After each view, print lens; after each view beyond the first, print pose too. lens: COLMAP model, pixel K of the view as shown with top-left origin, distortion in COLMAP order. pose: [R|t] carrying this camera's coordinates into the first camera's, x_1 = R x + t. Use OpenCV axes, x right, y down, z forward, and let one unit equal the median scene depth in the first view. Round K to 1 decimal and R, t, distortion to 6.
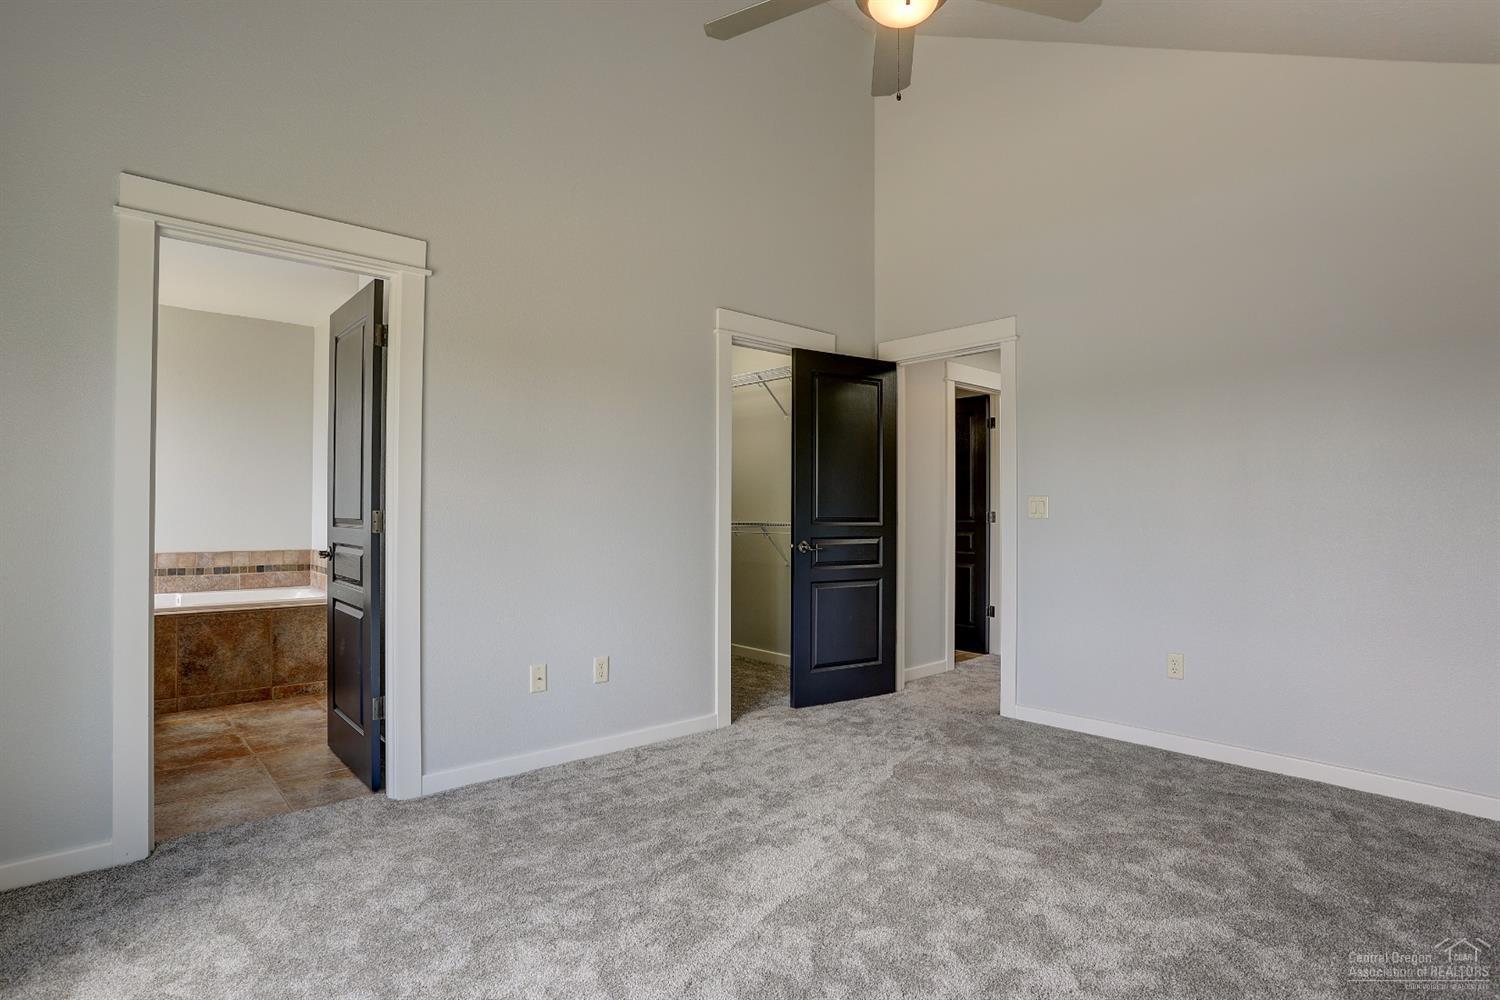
lens RADIAL K [[768.1, 0, 759.2], [0, 768.1, 510.2], [0, 0, 1]] dist [-0.037025, 0.005337]
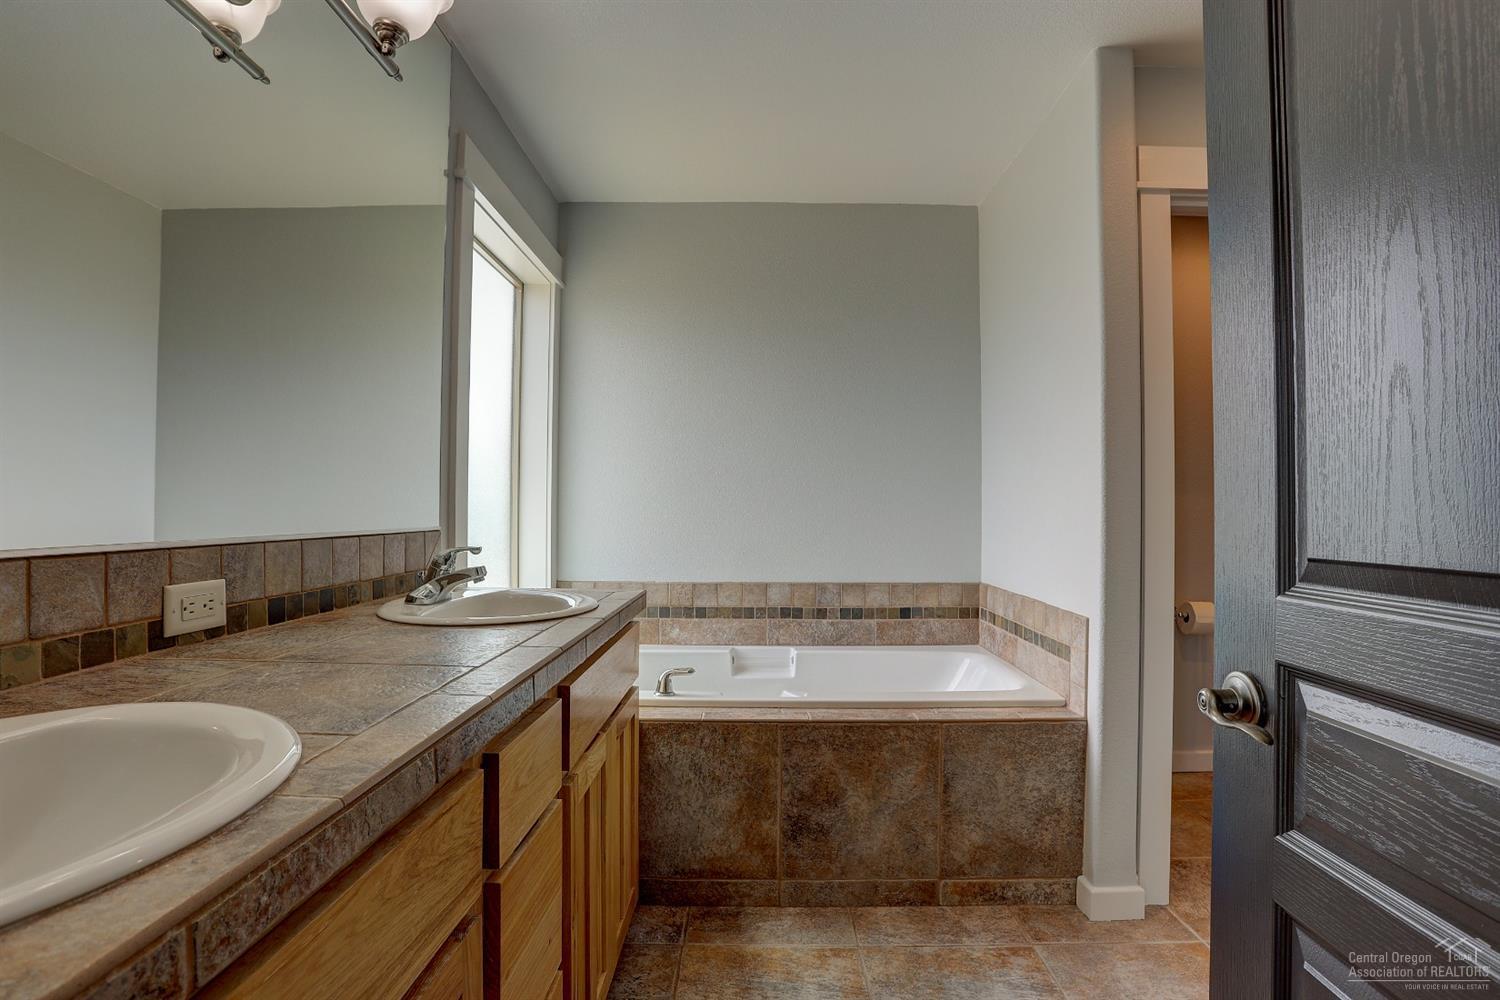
lens RADIAL K [[736.2, 0, 755.2], [0, 736.2, 507.1], [0, 0, 1]] dist [-0.068974, 0.025647]
pose [[0.737603, -0.010648, -0.675151, -0.375639], [0.005727, 0.999938, -0.009513, -0.002278], [0.675210, 0.003150, 0.737618, 0.520296]]
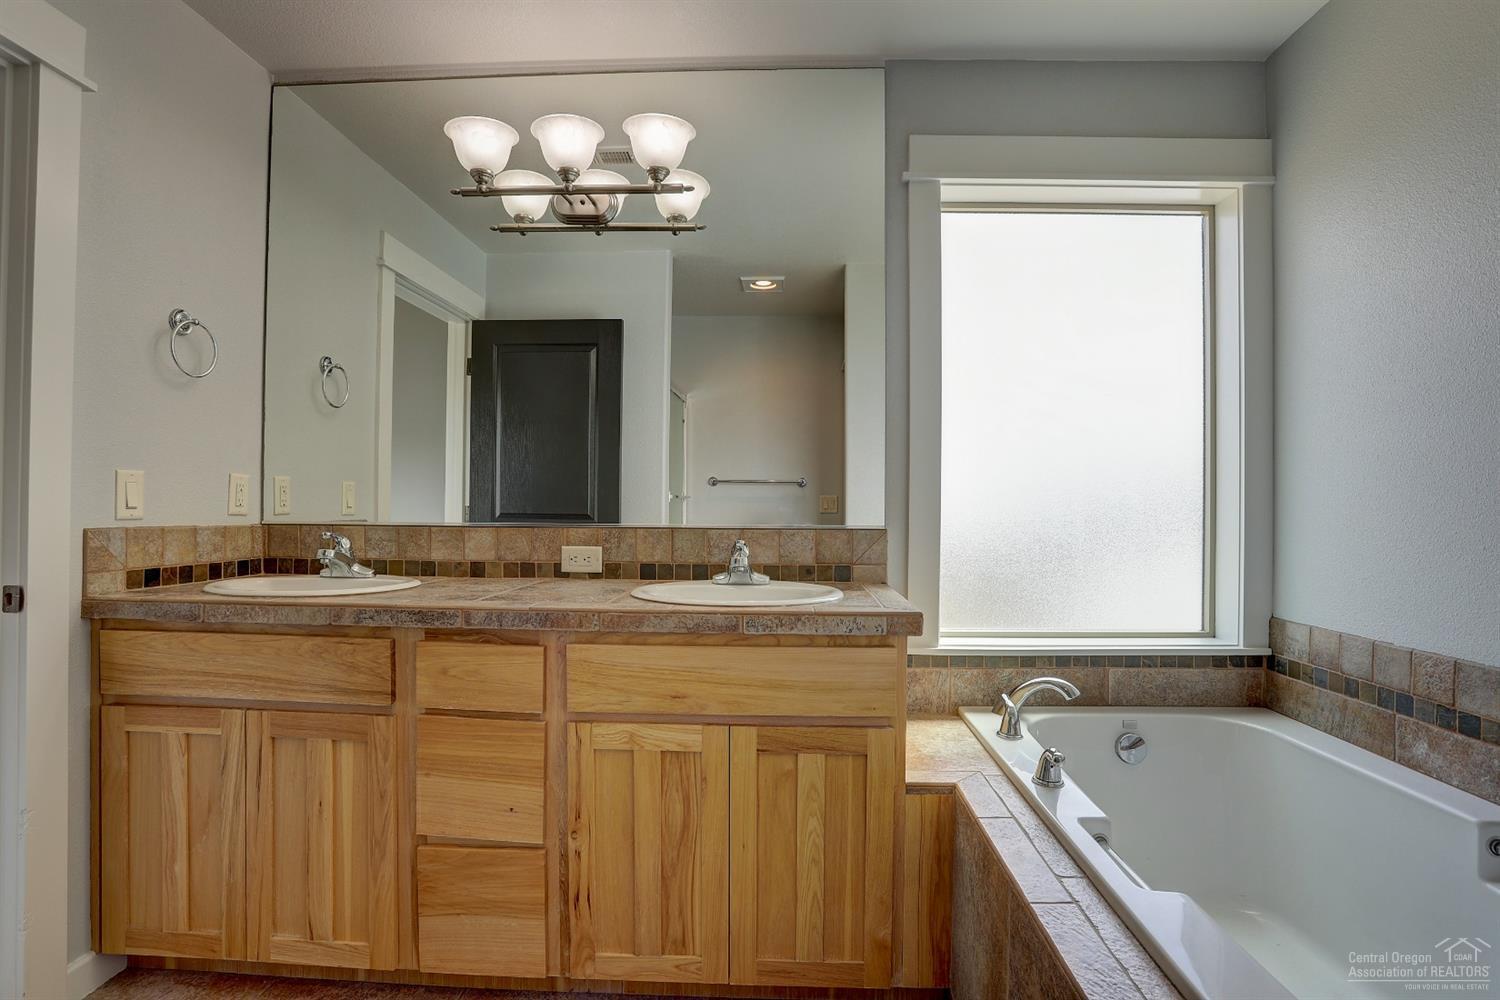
lens RADIAL K [[736.2, 0, 753.2], [0, 736.2, 500.9], [0, 0, 1]] dist [-0.068974, 0.025647]
pose [[-0.698605, -0.019855, -0.715232, -0.412720], [-0.012395, 0.999801, -0.015648, -0.003423], [0.715400, -0.002066, -0.698712, 0.922711]]
